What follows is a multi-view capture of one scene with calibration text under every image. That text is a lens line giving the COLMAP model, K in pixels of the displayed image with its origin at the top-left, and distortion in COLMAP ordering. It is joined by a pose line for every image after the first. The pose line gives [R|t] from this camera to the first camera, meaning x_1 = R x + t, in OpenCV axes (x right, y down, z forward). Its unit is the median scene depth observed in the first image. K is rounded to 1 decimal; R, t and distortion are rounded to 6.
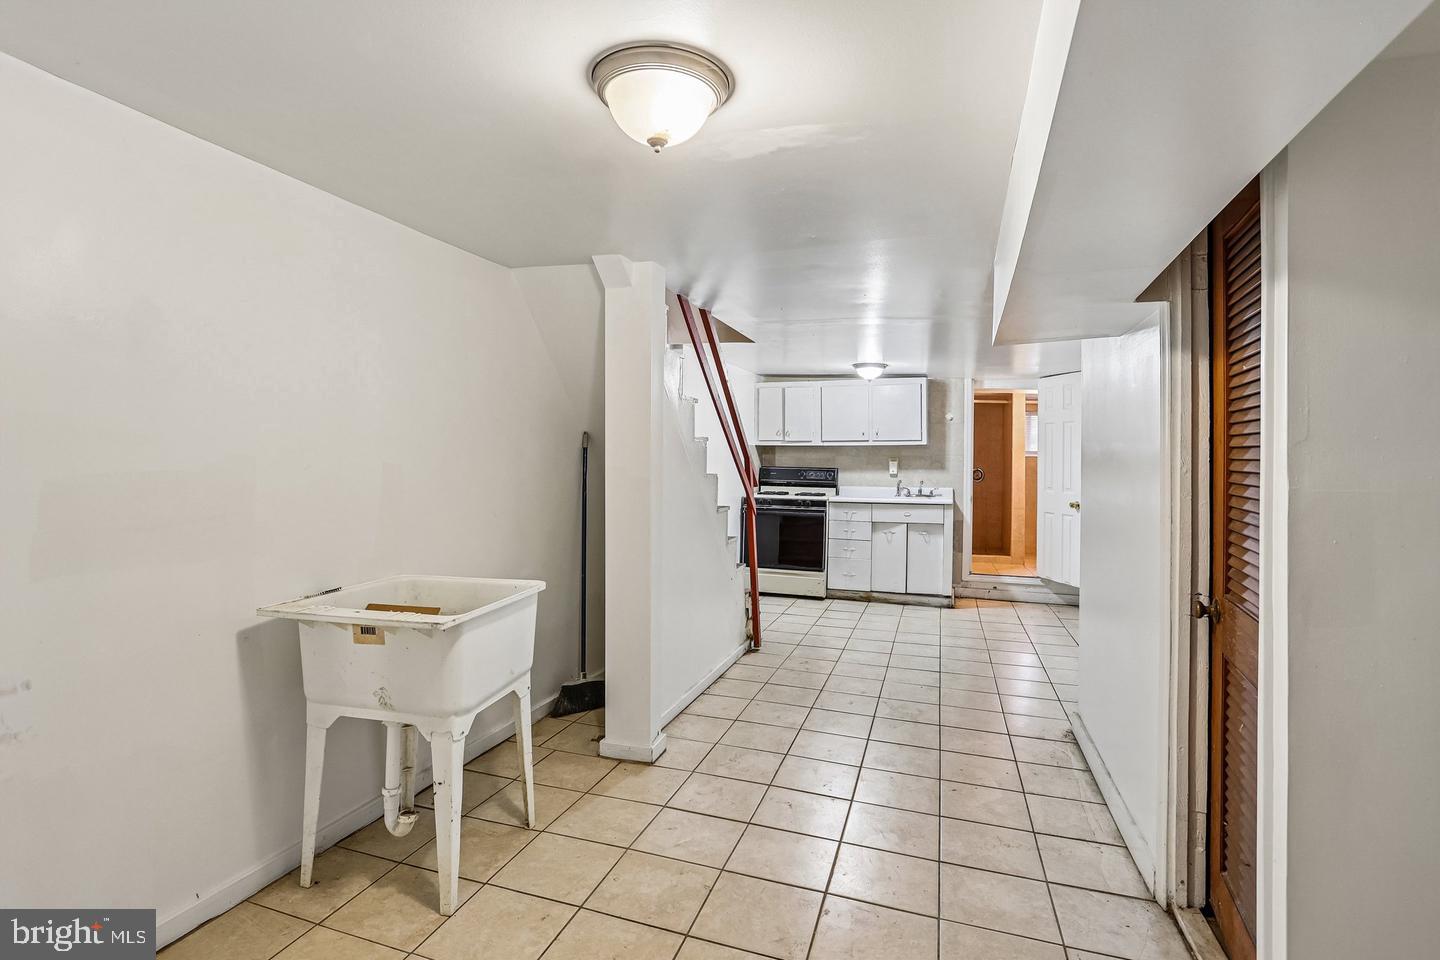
lens RADIAL K [[712.6, 0, 721.9], [0, 712.6, 475.5], [0, 0, 1]] dist [-0.014588, 0.000321]
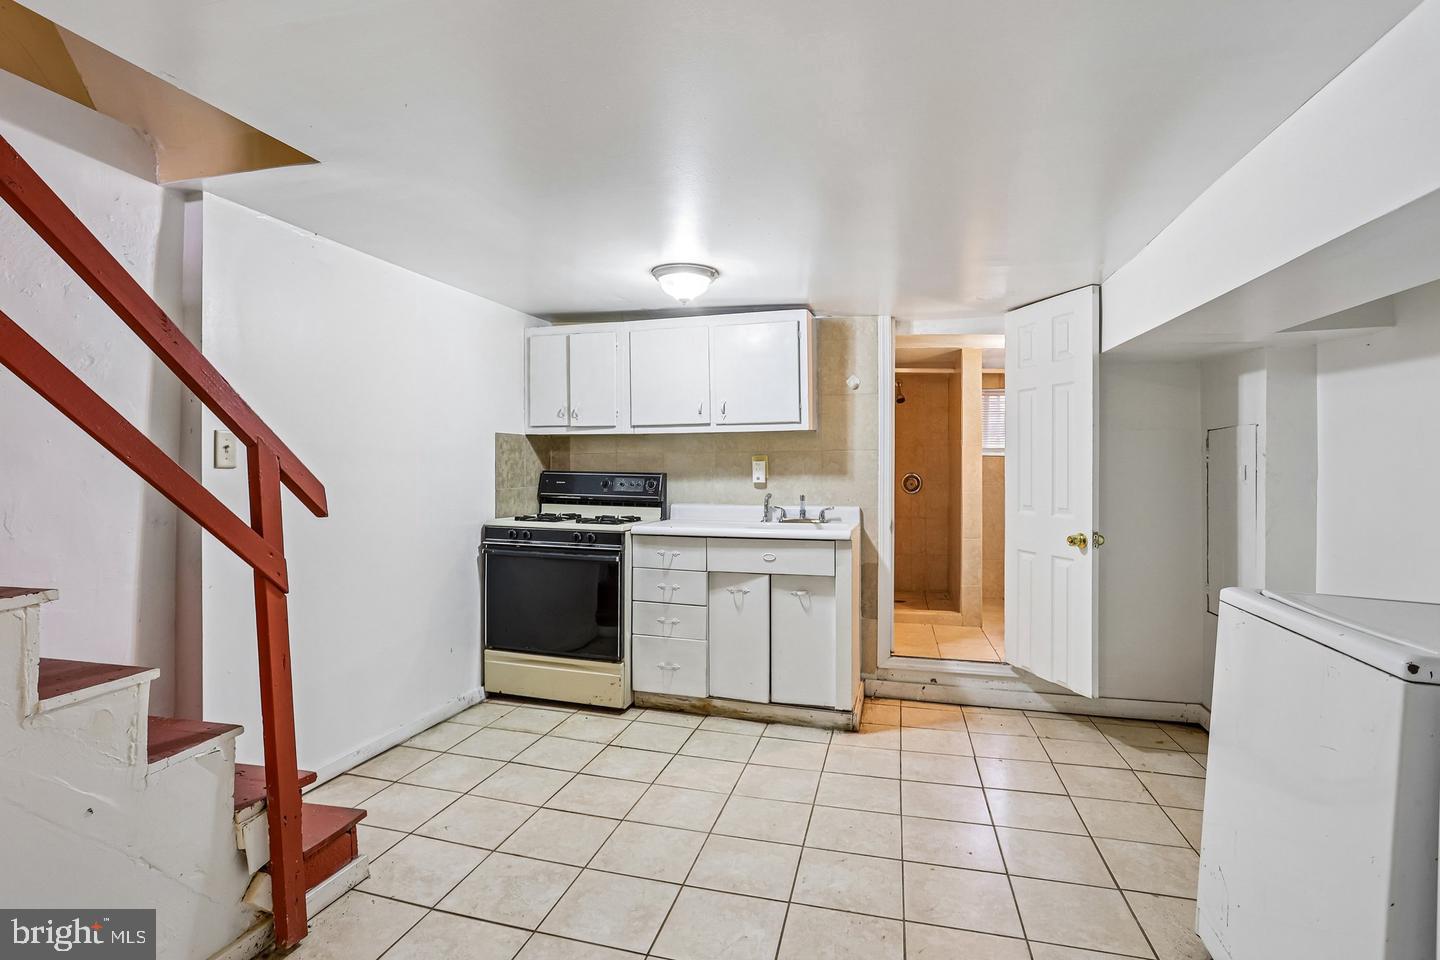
lens RADIAL K [[712.6, 0, 710.7], [0, 712.6, 477.2], [0, 0, 1]] dist [-0.014588, 0.000321]
pose [[0.998966, -0.001393, 0.045449, 0.179091], [0.002055, 0.999893, -0.014517, 0.001290], [-0.045423, 0.014595, 0.998861, 0.433926]]
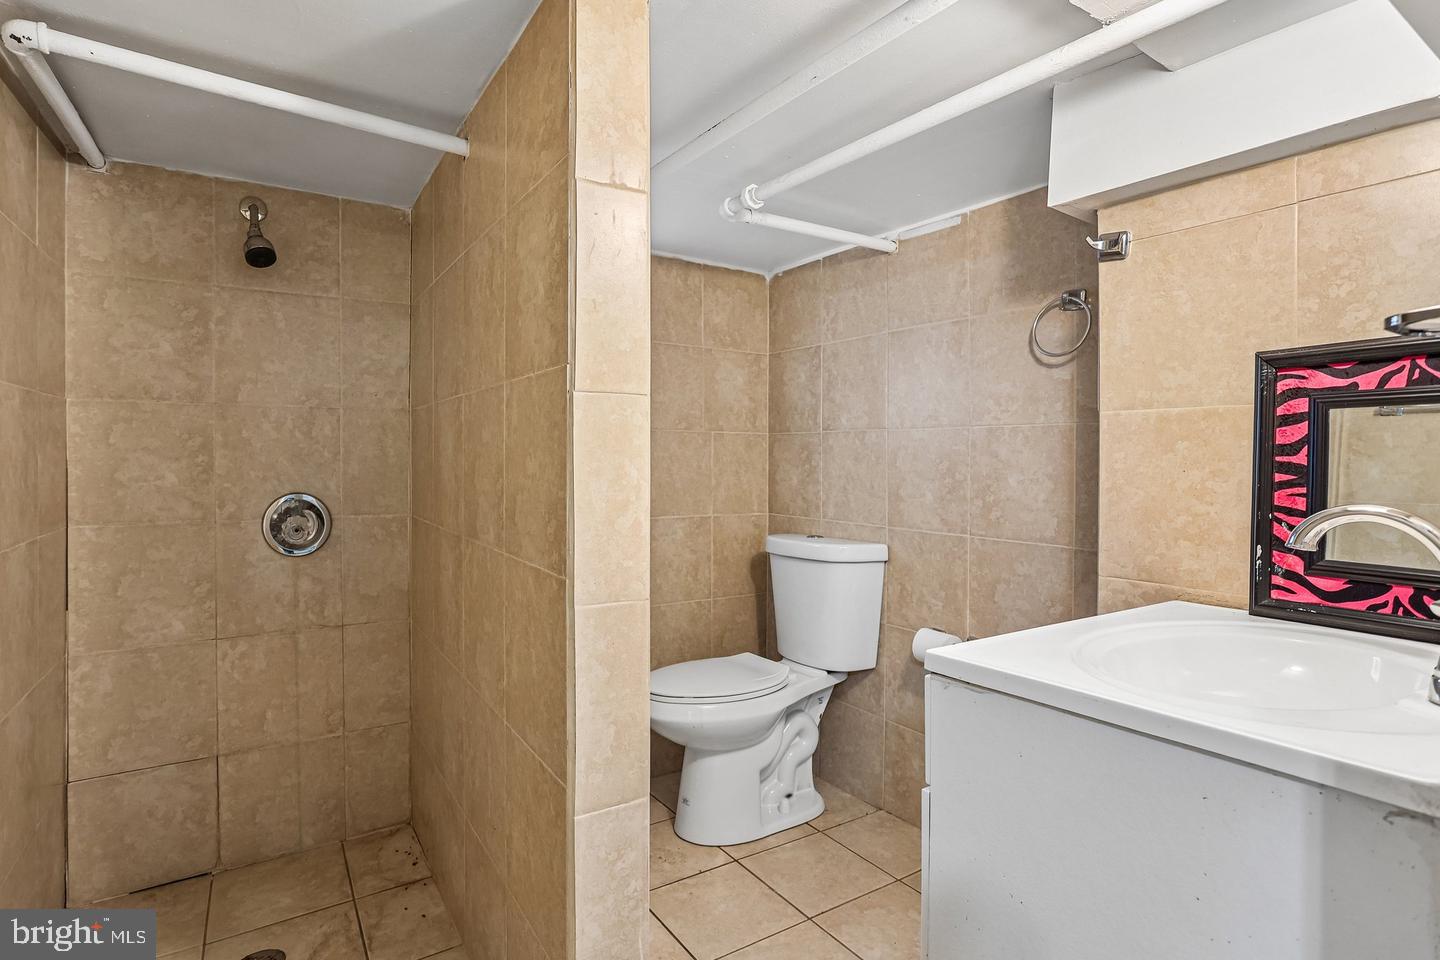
lens RADIAL K [[712.6, 0, 716.7], [0, 712.6, 479.2], [0, 0, 1]] dist [-0.014588, 0.000321]
pose [[0.638220, -0.004450, 0.769841, 0.294765], [0.006766, 0.999977, 0.000172, -0.012589], [-0.769824, 0.005099, 0.638235, 0.796606]]
